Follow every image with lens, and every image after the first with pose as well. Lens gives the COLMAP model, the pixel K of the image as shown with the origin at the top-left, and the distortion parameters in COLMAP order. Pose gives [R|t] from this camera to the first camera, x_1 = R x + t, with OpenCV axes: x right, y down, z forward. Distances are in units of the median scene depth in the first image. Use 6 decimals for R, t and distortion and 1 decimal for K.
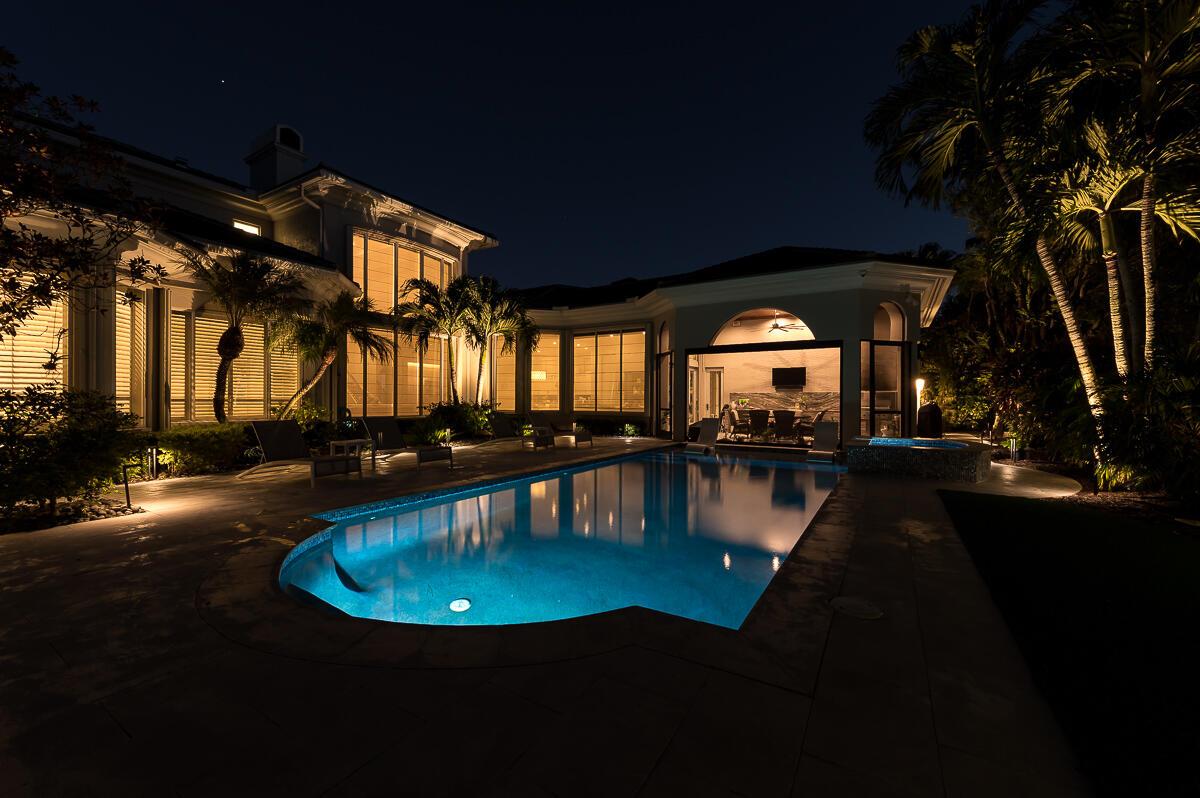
lens RADIAL K [[474.4, 0, 600.0], [0, 474.4, 399.0], [0, 0, 1]] dist [0.003350, -0.000555]
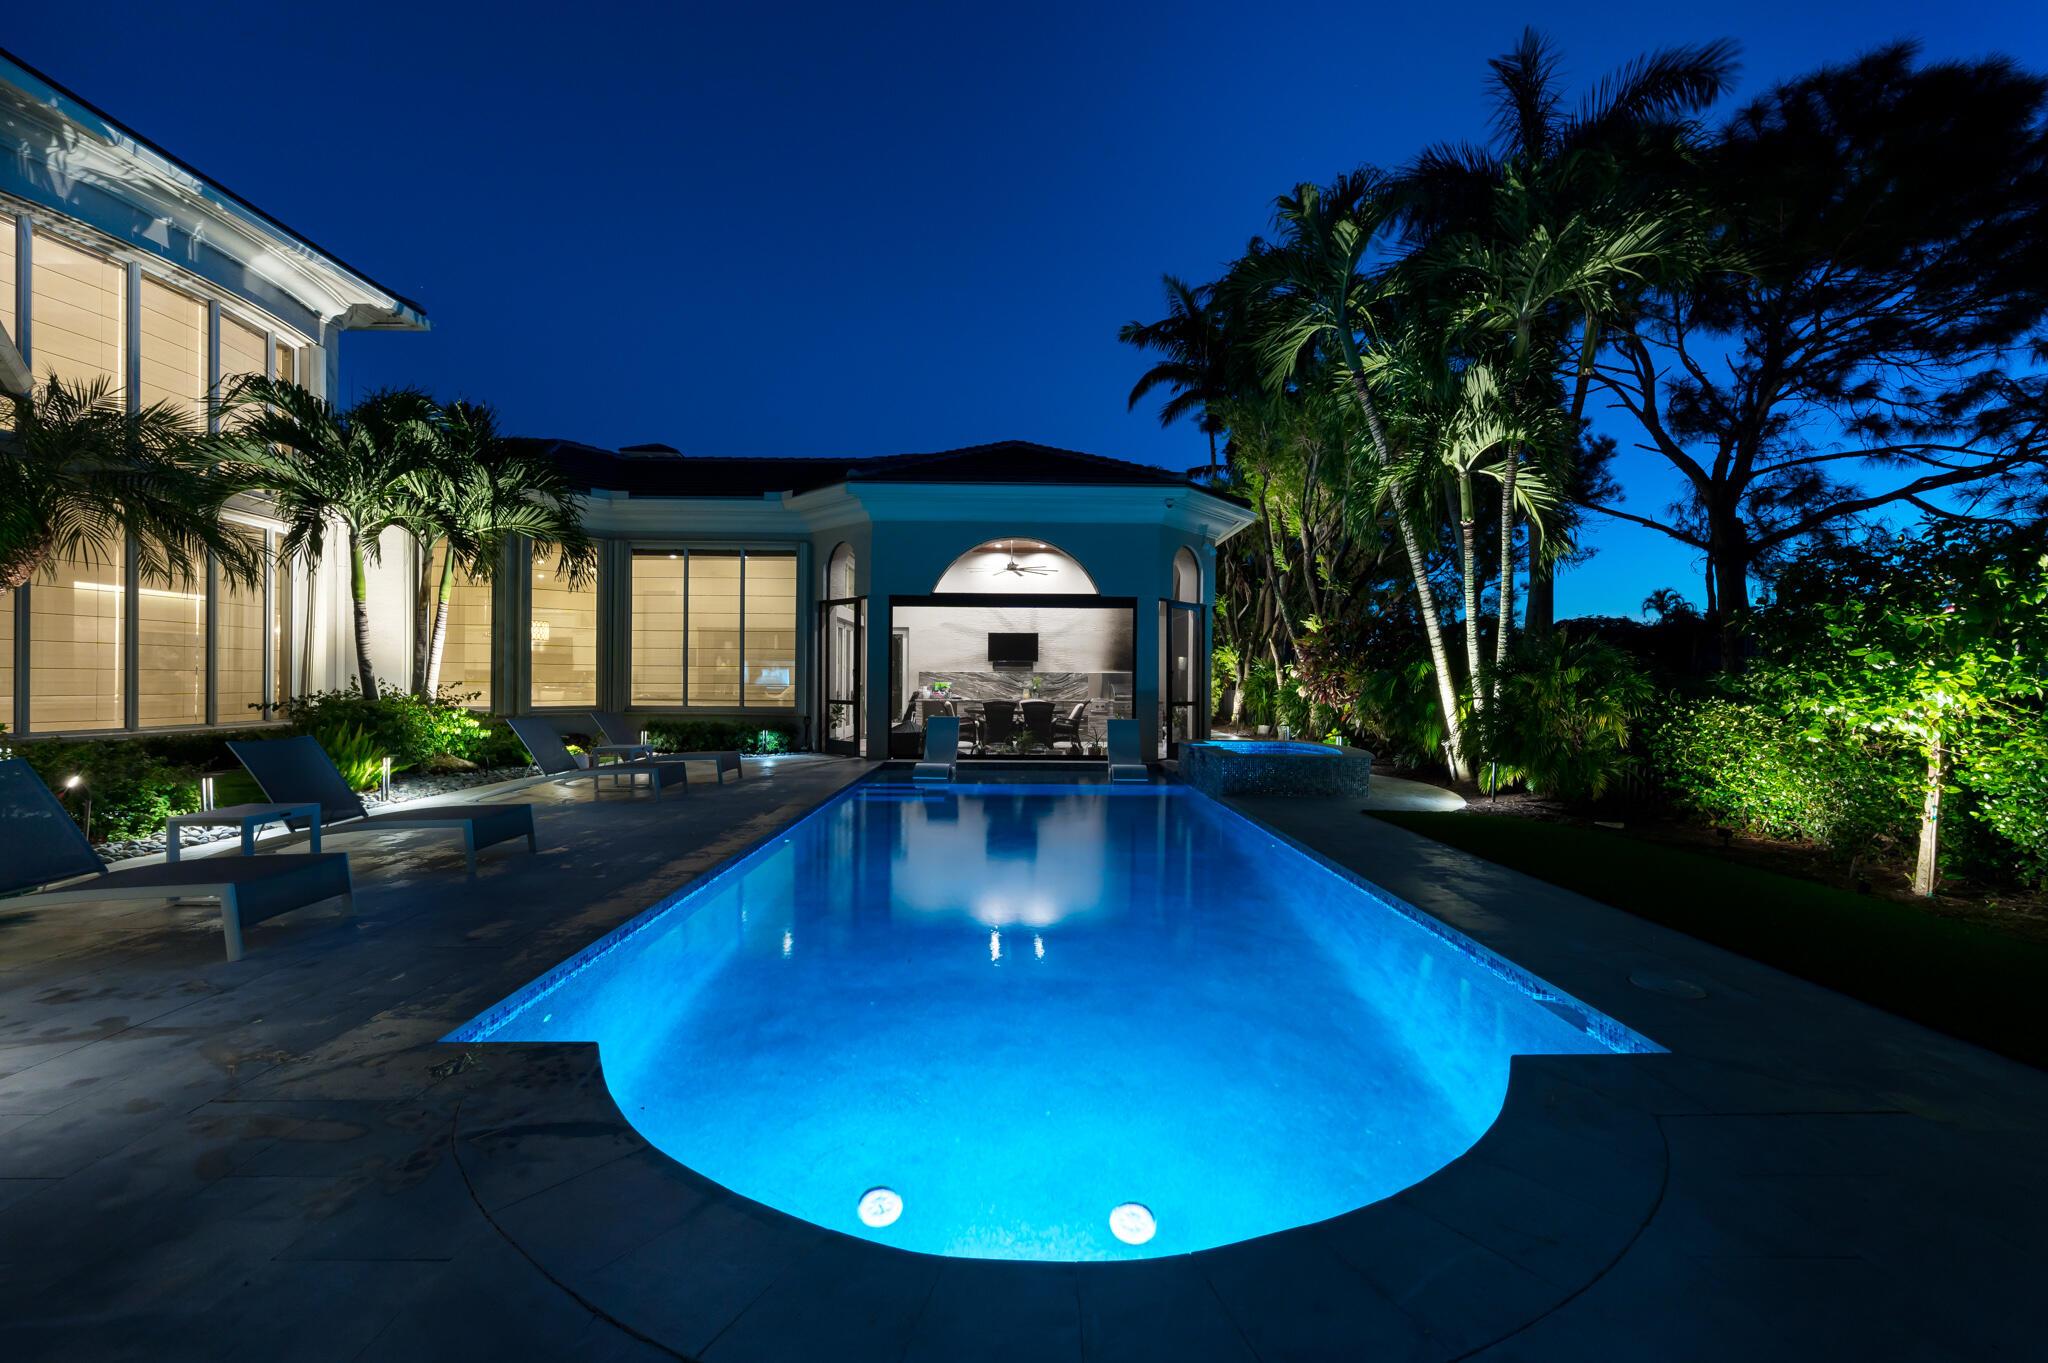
lens RADIAL K [[809.6, 0, 1024.0], [0, 809.6, 681.5], [0, 0, 1]] dist [0.003350, -0.000555]
pose [[0.845268, 0.001848, 0.534340, -0.177861], [-0.005184, 0.999975, 0.004743, -0.007196], [-0.534318, -0.006780, 0.845257, 0.084028]]
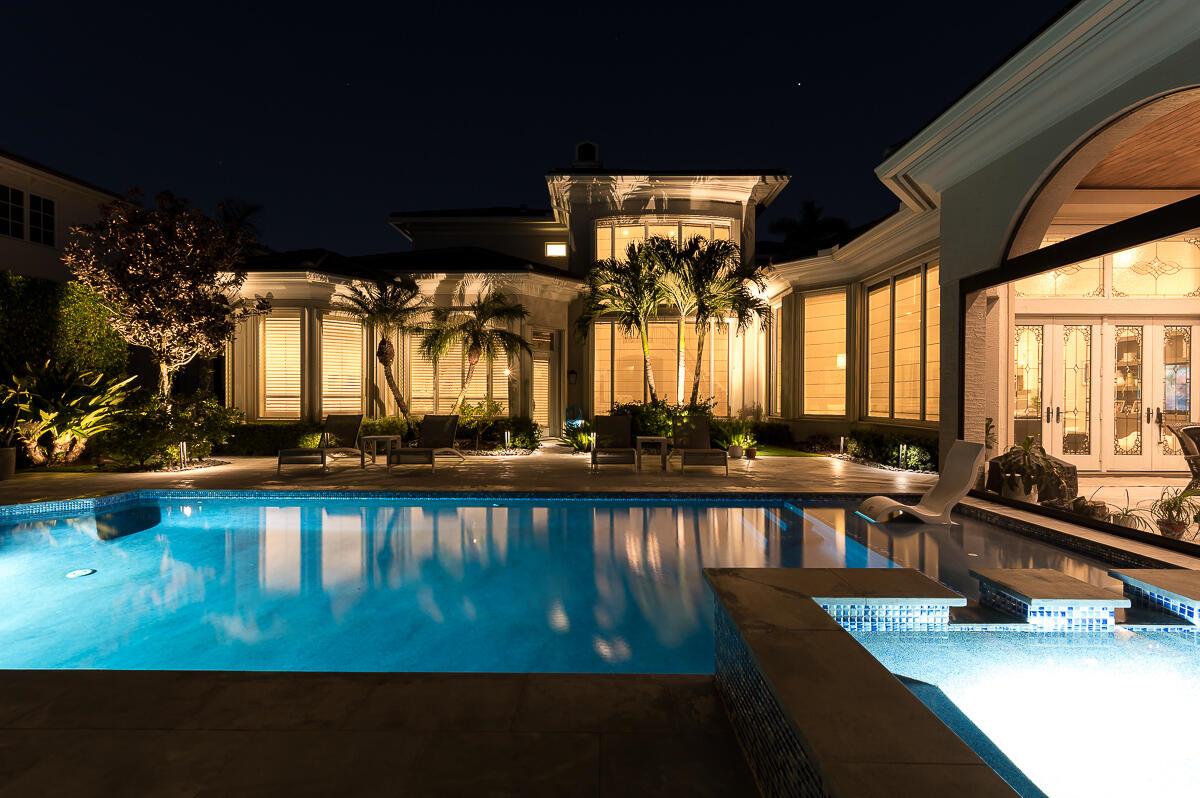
lens RADIAL K [[531.5, 0, 600.0], [0, 531.5, 399.0], [0, 0, 1]] dist [0.001502, -0.000285]
pose [[0.530605, 0.004123, -0.847609, 0.374006], [-0.000170, 0.999989, 0.004758, -0.000806], [0.847619, -0.002381, 0.530600, 0.395225]]
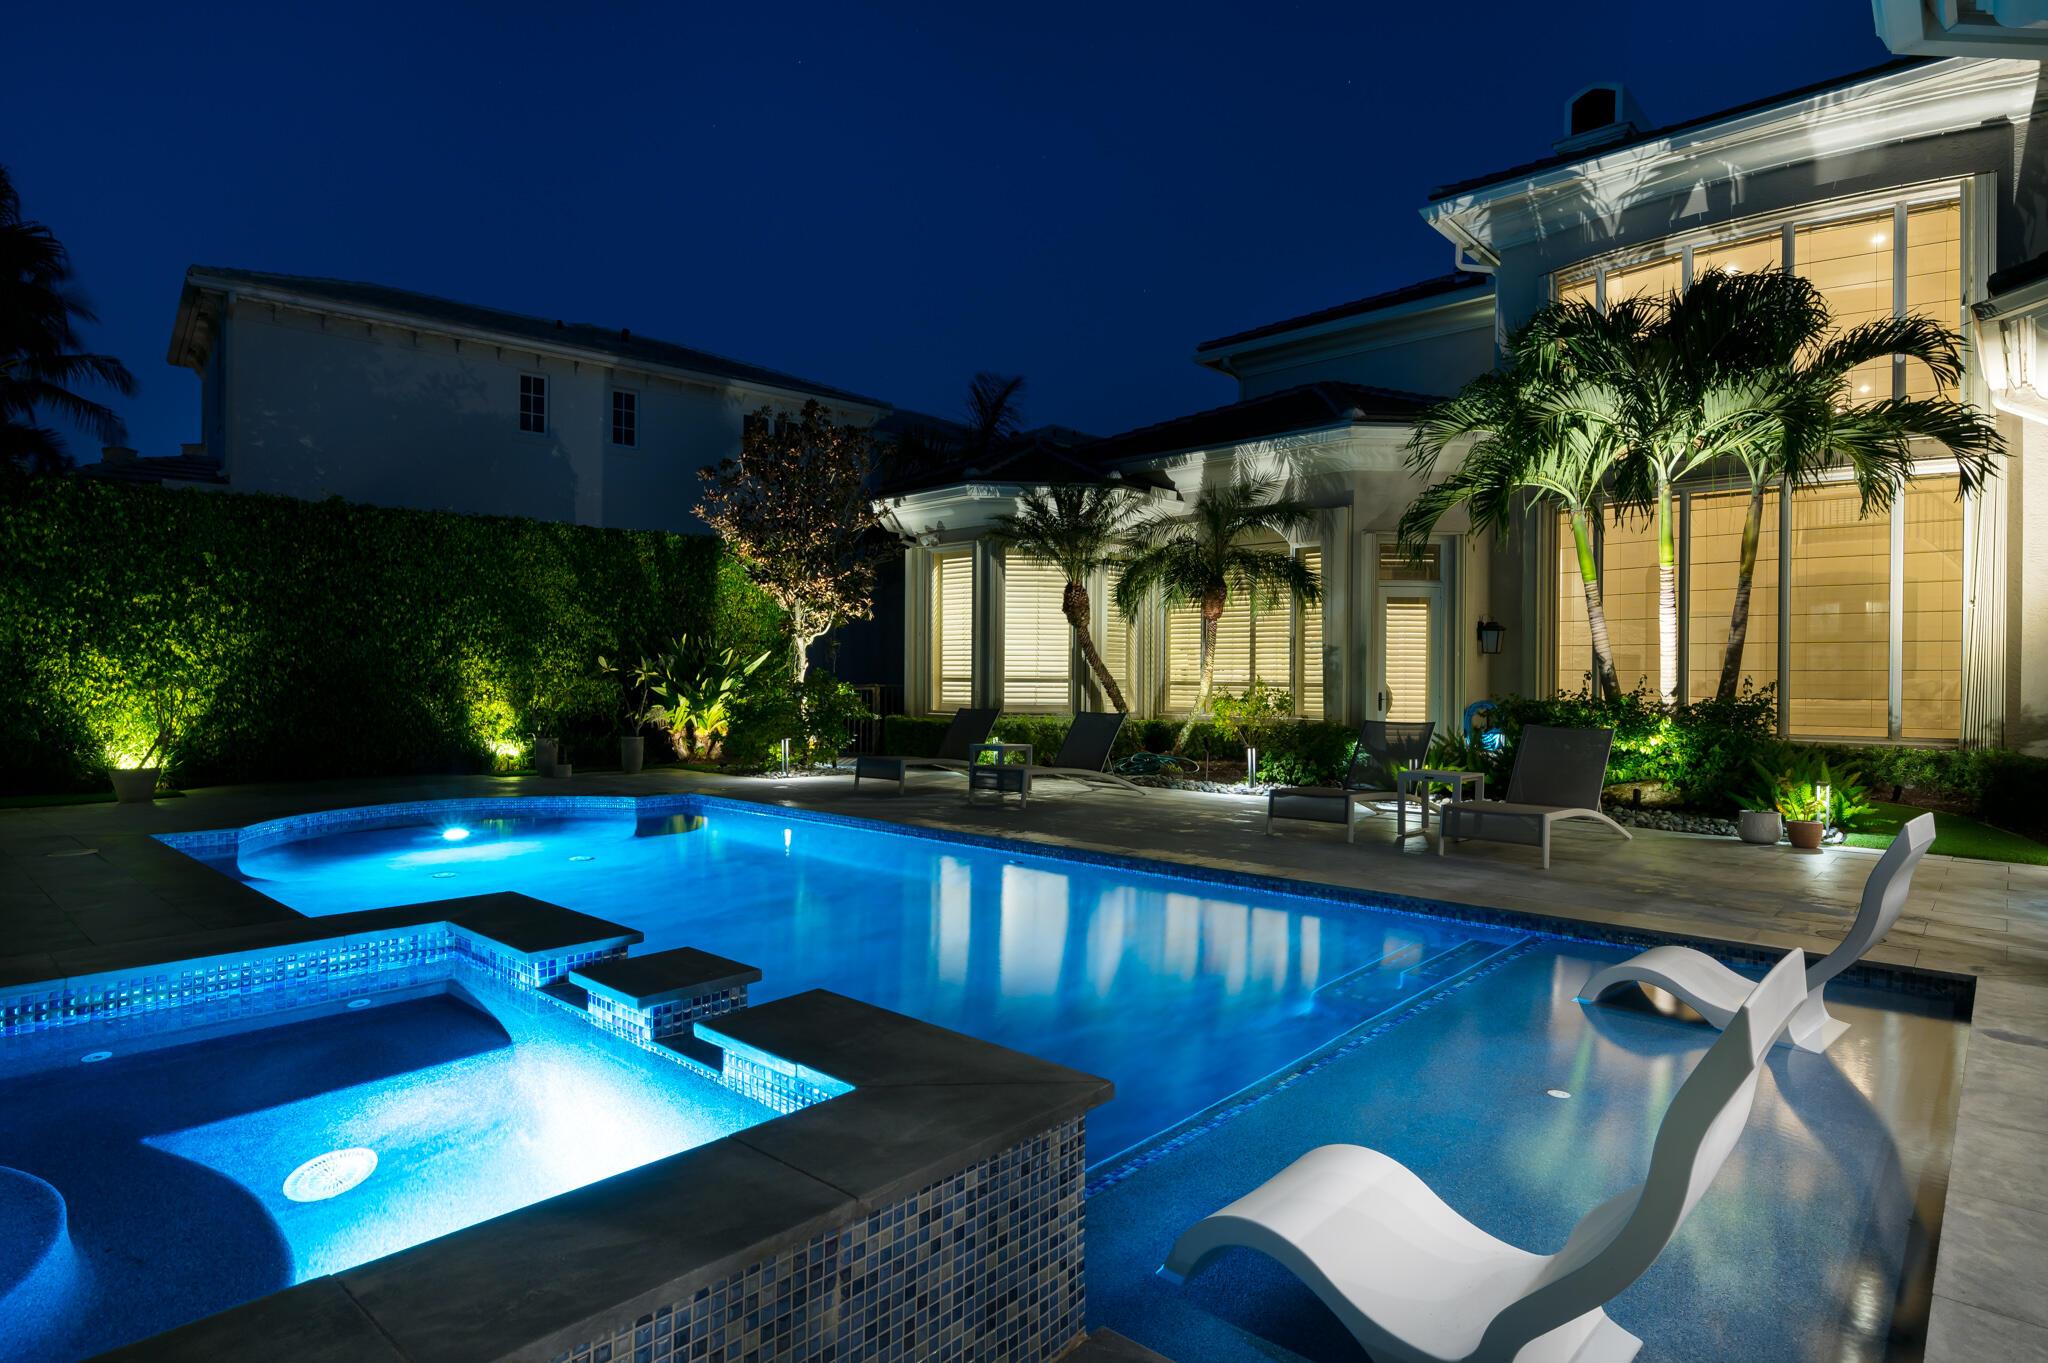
lens RADIAL K [[1096.2, 0, 1024.0], [0, 1096.2, 681.5], [0, 0, 1]] dist [-0.001669, -0.002112]
pose [[-0.179145, 0.001389, -0.983822, 0.477780], [-0.003403, 0.999992, 0.002031, -0.000874], [0.983817, 0.003712, -0.179139, 0.656230]]
